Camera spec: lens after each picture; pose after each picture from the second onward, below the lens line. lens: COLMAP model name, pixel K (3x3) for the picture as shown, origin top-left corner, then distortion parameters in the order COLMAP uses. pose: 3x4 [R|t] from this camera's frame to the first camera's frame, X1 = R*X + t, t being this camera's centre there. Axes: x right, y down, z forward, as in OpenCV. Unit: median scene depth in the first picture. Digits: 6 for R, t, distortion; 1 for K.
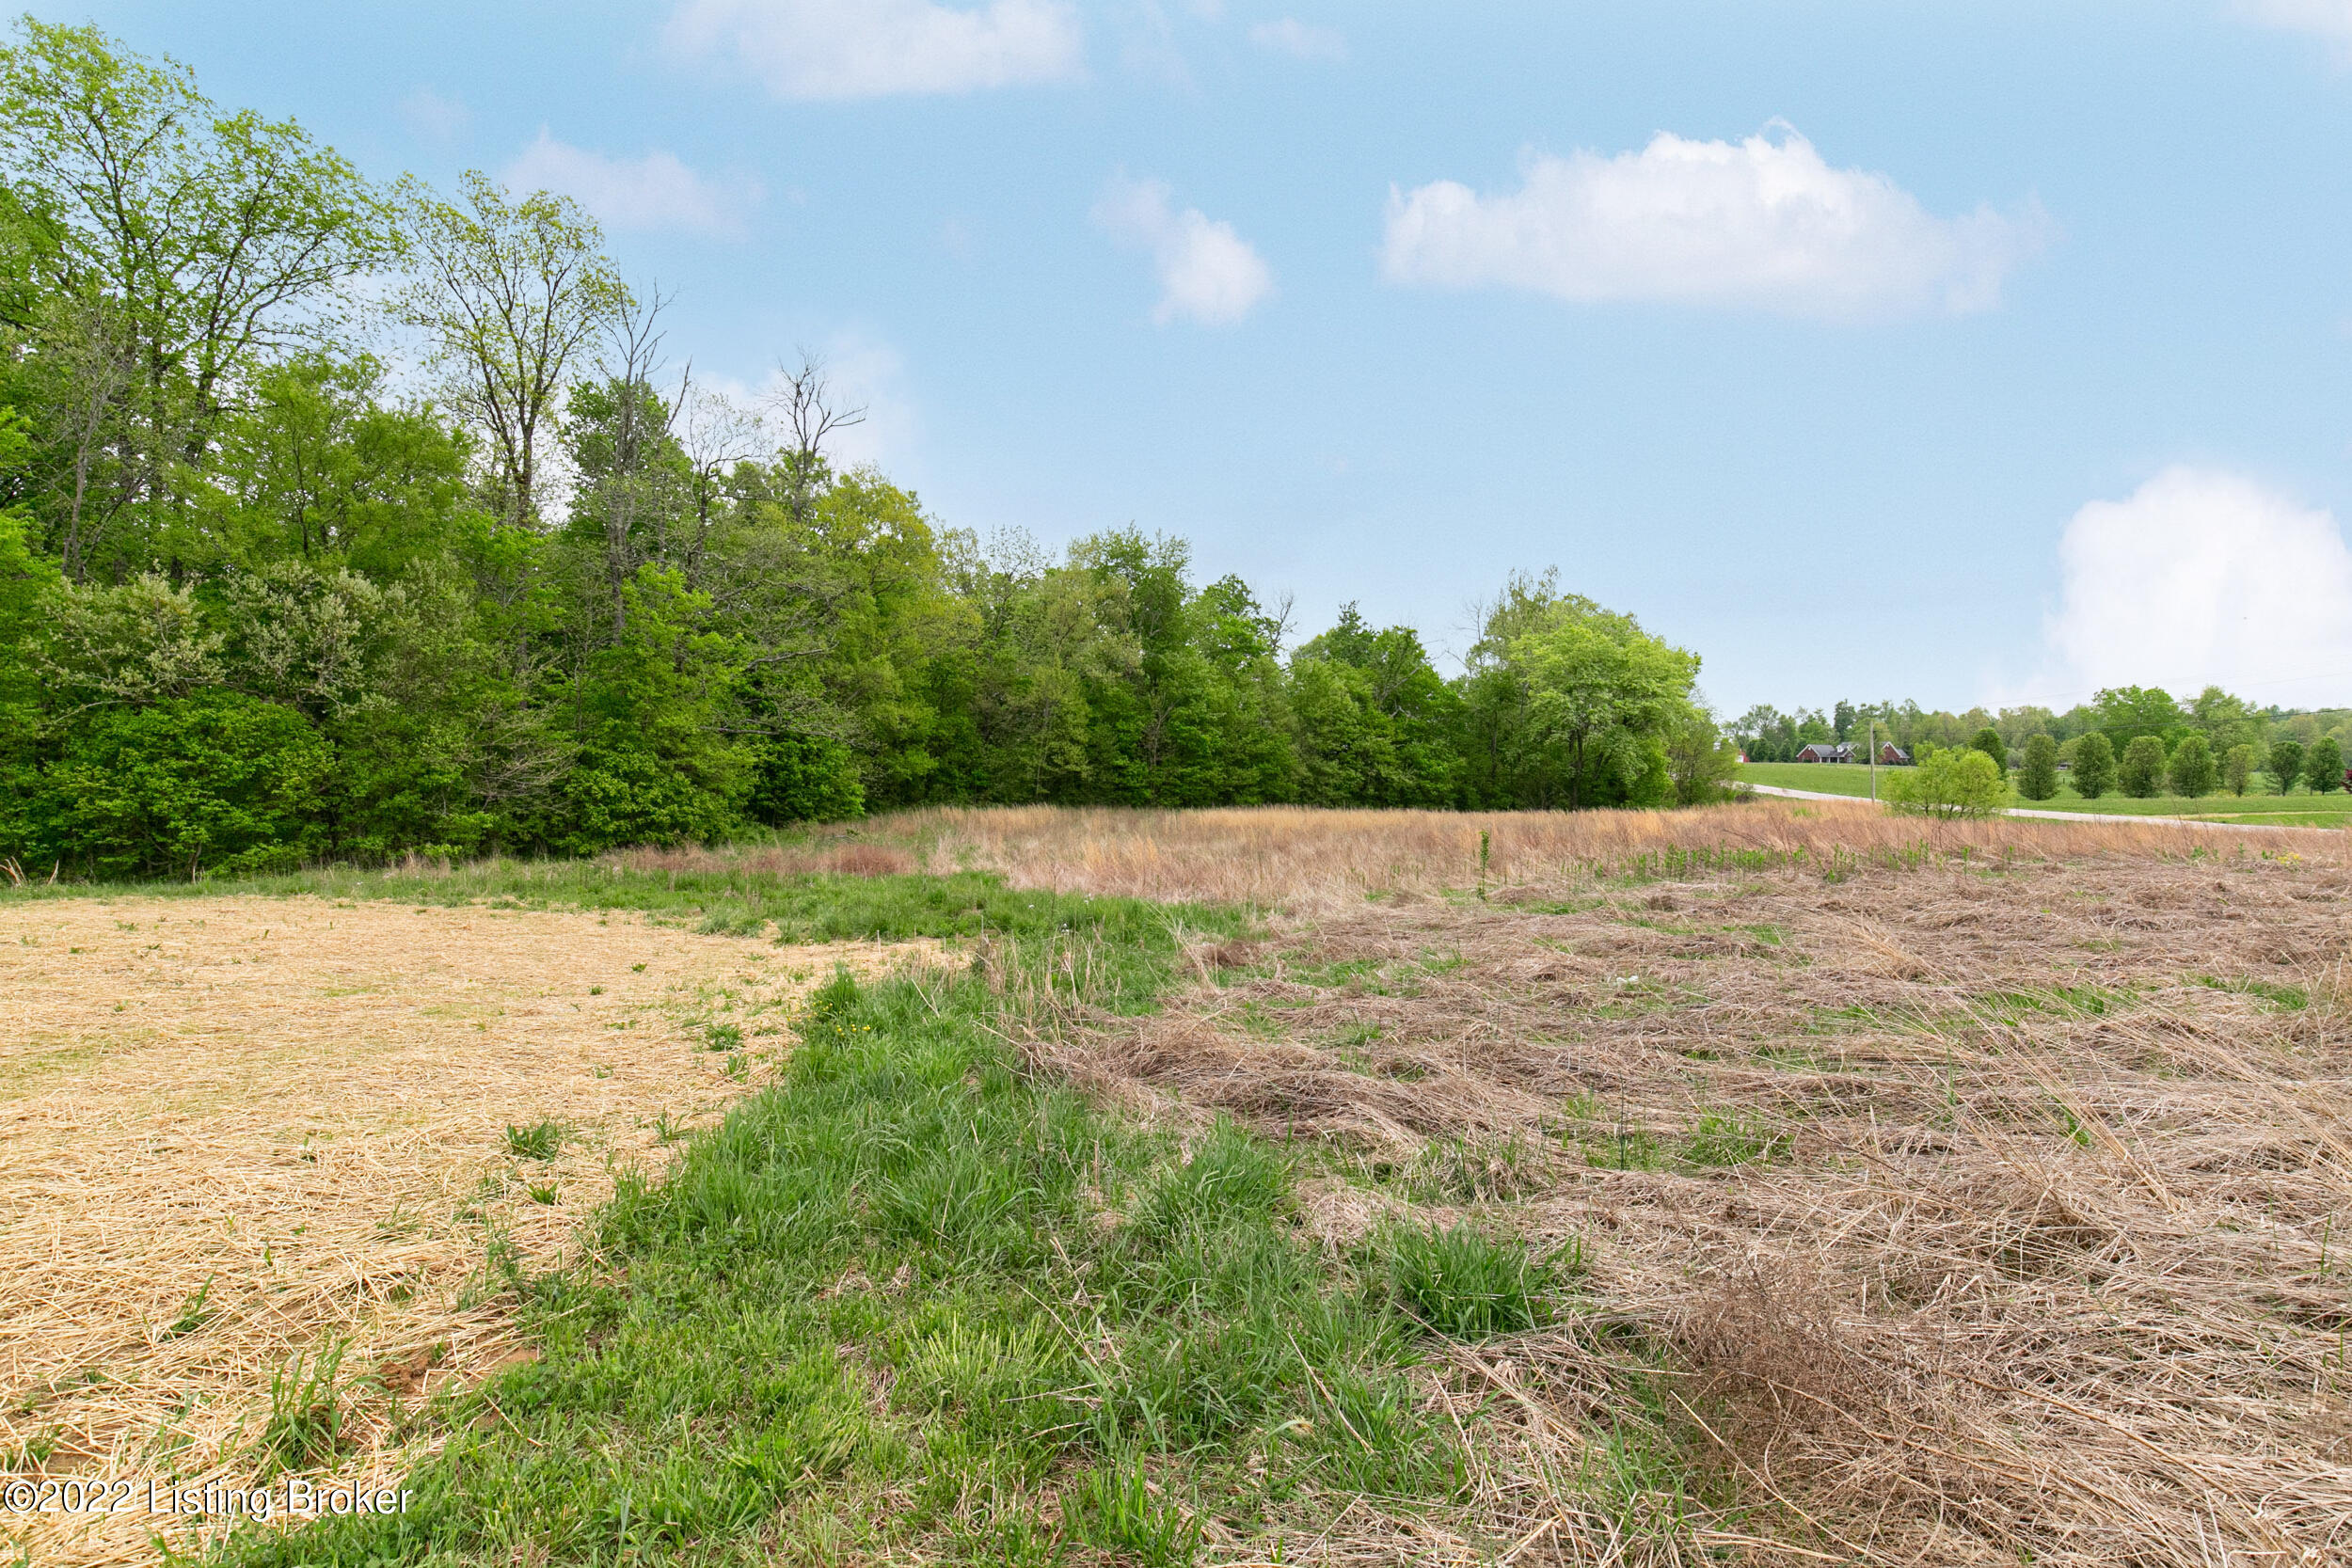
lens RADIAL K [[1223.1, 0, 1173.4], [0, 1223.1, 774.9], [0, 0, 1]] dist [-0.000059, -0.000914]
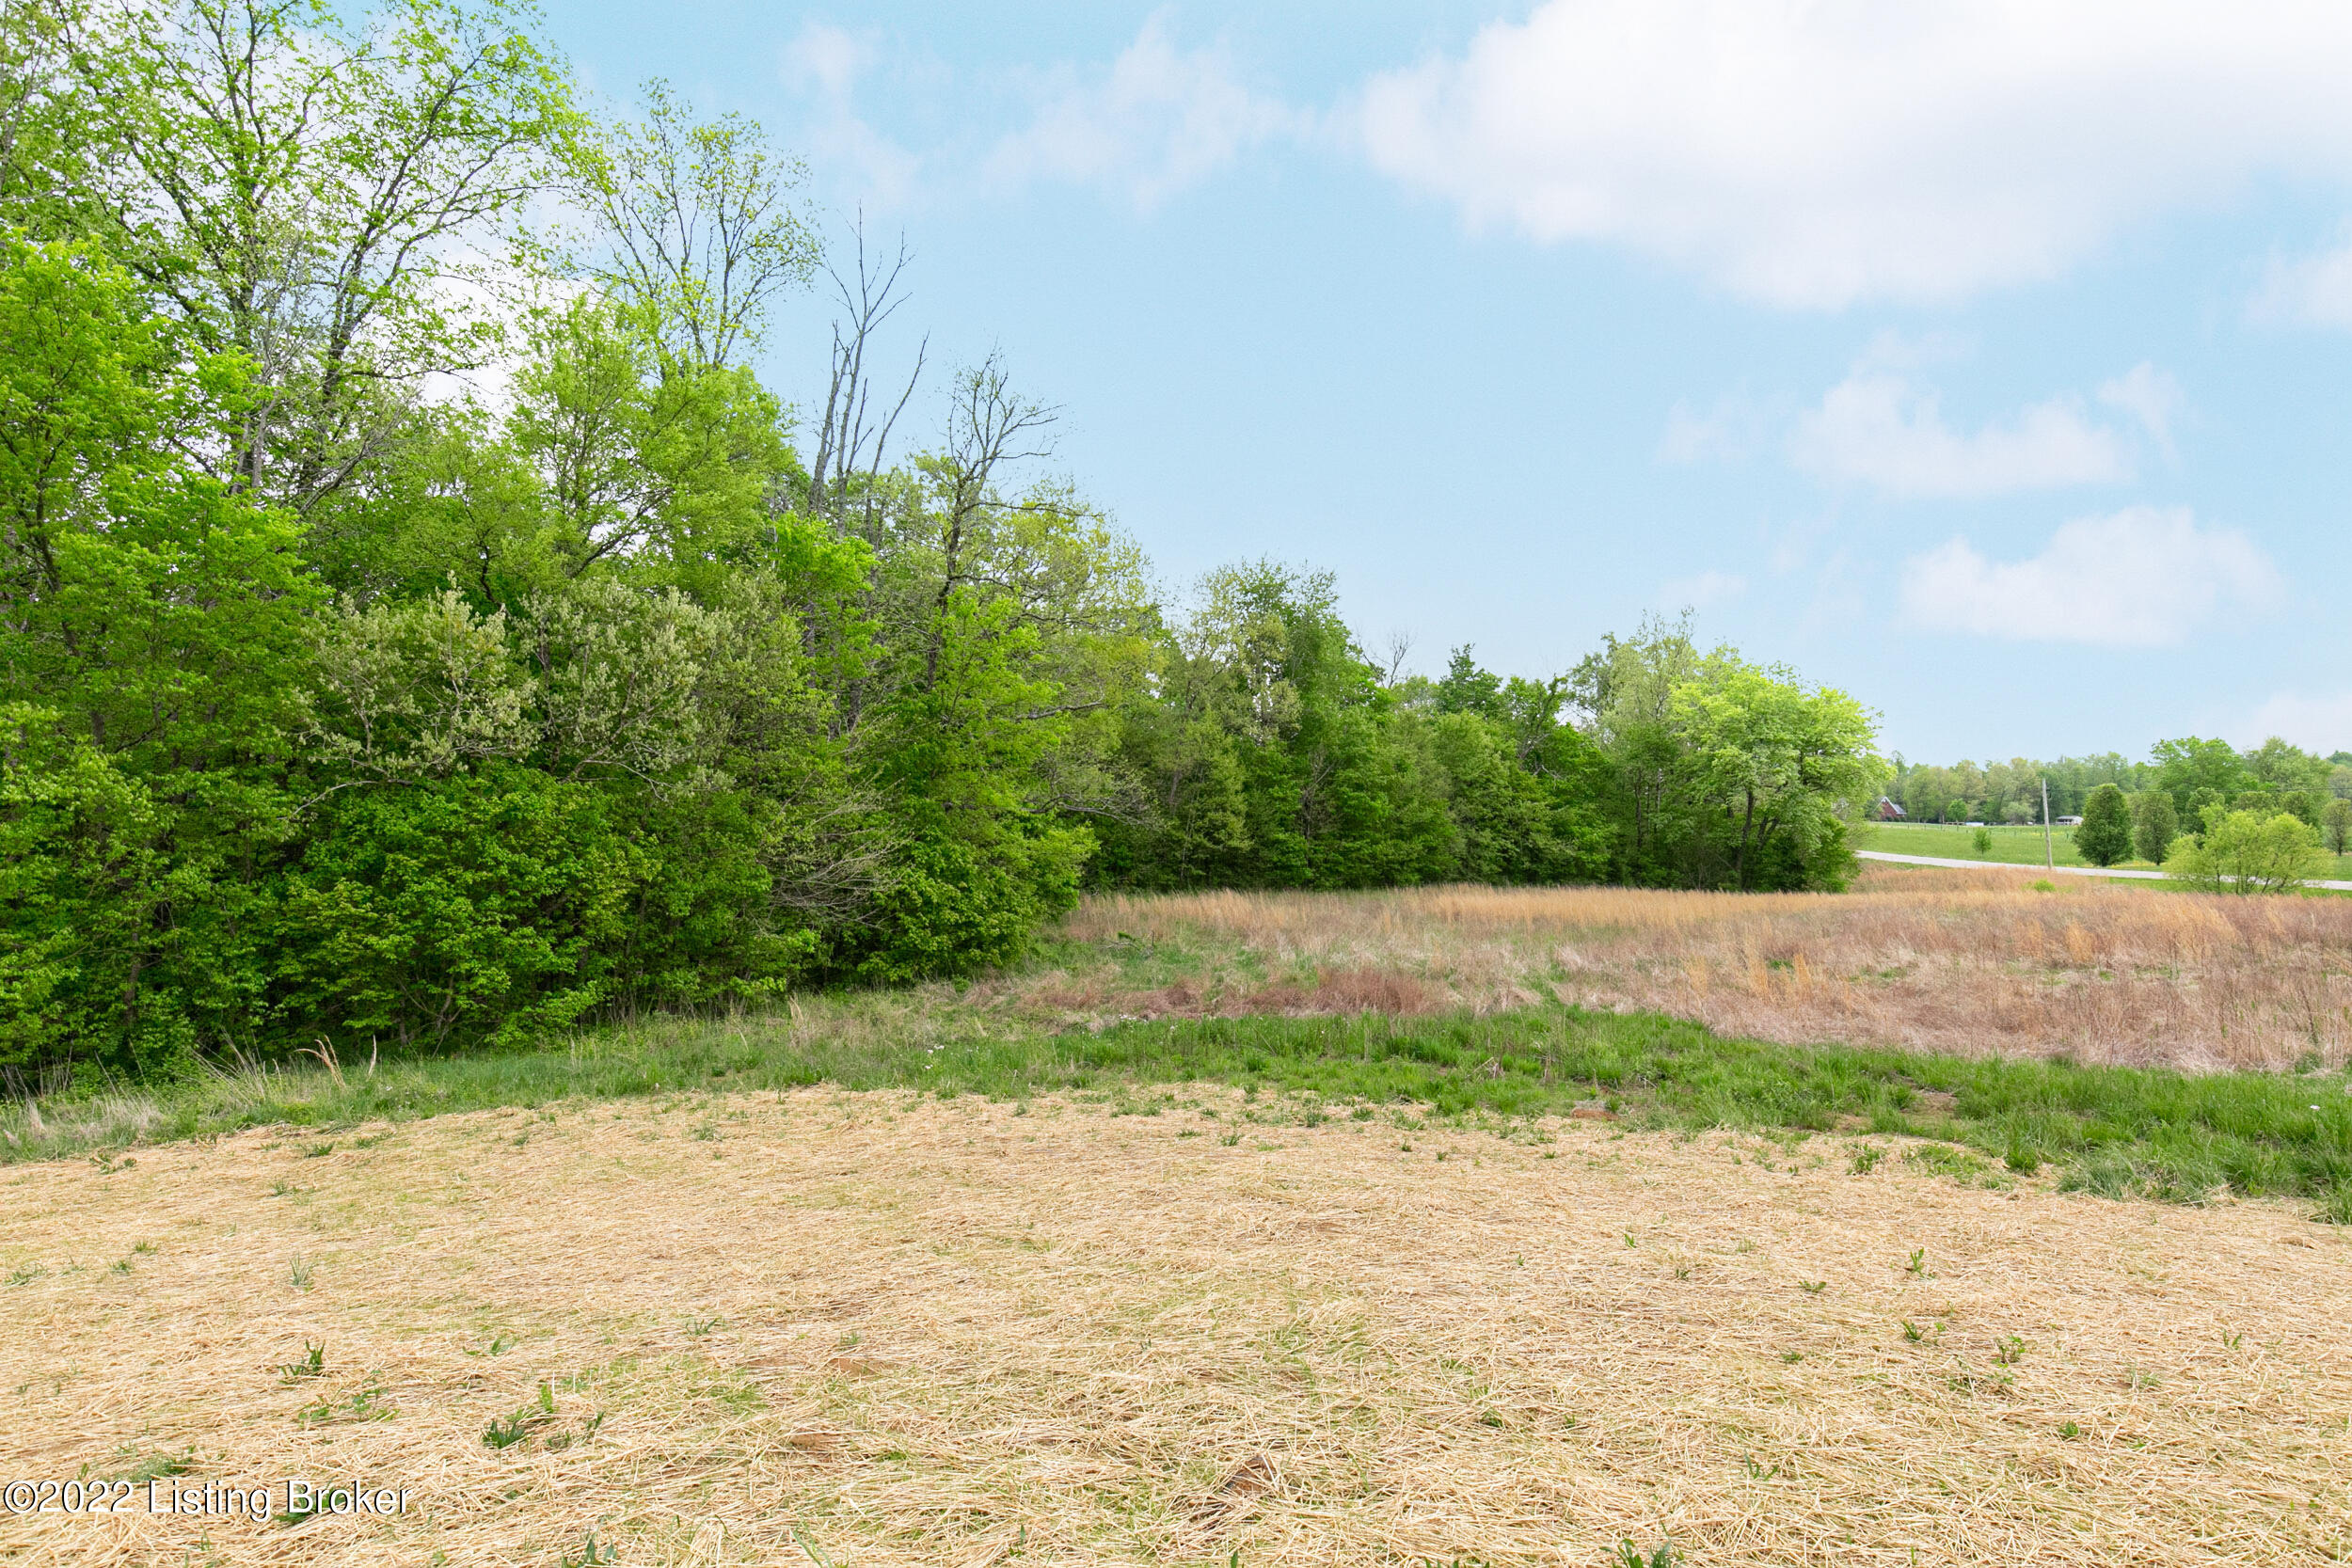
lens RADIAL K [[1341.2, 0, 1178.0], [0, 1341.2, 798.5], [0, 0, 1]] dist [-0.000956, -0.000057]
pose [[0.997073, -0.009015, 0.075916, -0.179235], [0.011299, 0.999495, -0.029712, -0.009322], [-0.075610, 0.030483, 0.996671, 0.089282]]
